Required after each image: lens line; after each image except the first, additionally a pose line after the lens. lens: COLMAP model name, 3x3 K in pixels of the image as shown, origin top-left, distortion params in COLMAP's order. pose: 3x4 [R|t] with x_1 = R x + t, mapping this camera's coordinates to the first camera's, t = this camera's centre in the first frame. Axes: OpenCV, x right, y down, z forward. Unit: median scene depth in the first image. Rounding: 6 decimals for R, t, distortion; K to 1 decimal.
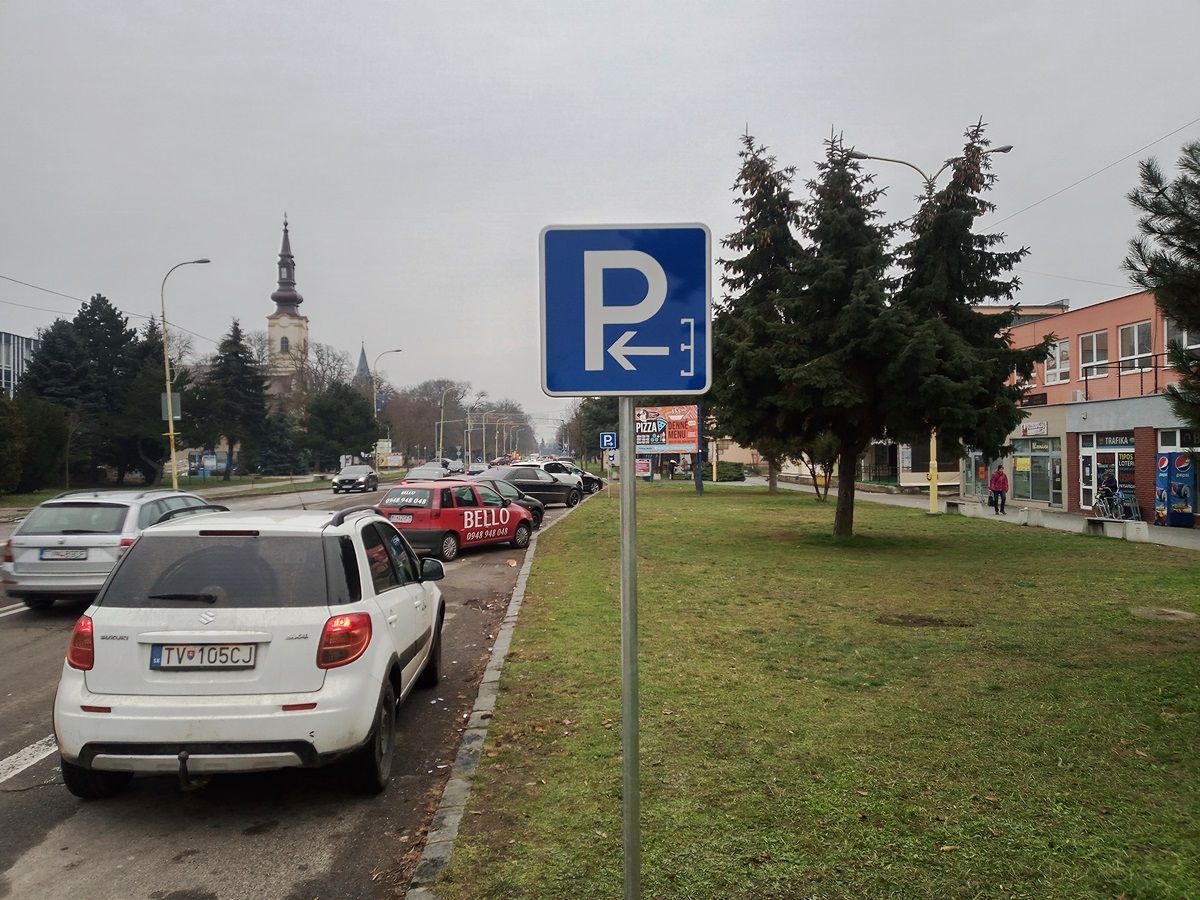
lens RADIAL K [[702.0, 0, 600.0], [0, 702.0, 450.0], [0, 0, 1]] dist [0.000591, 0.000099]
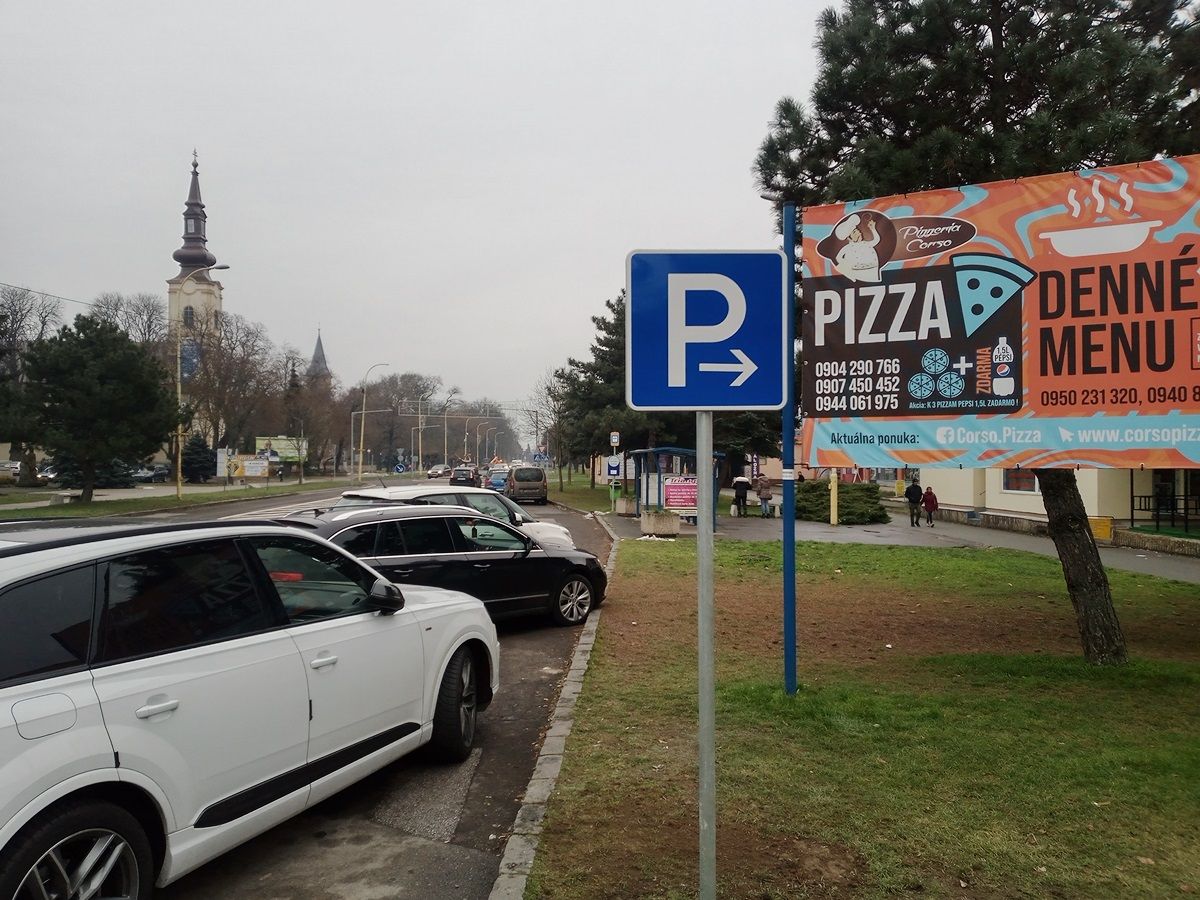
lens RADIAL K [[702.0, 0, 600.0], [0, 702.0, 450.0], [0, 0, 1]] dist [0.000591, 0.000099]
pose [[0.999747, 0.014800, 0.016961, -0.000967], [-0.014623, 0.999838, -0.010501, 0.000815], [-0.017114, 0.010250, 0.999801, 0.208117]]
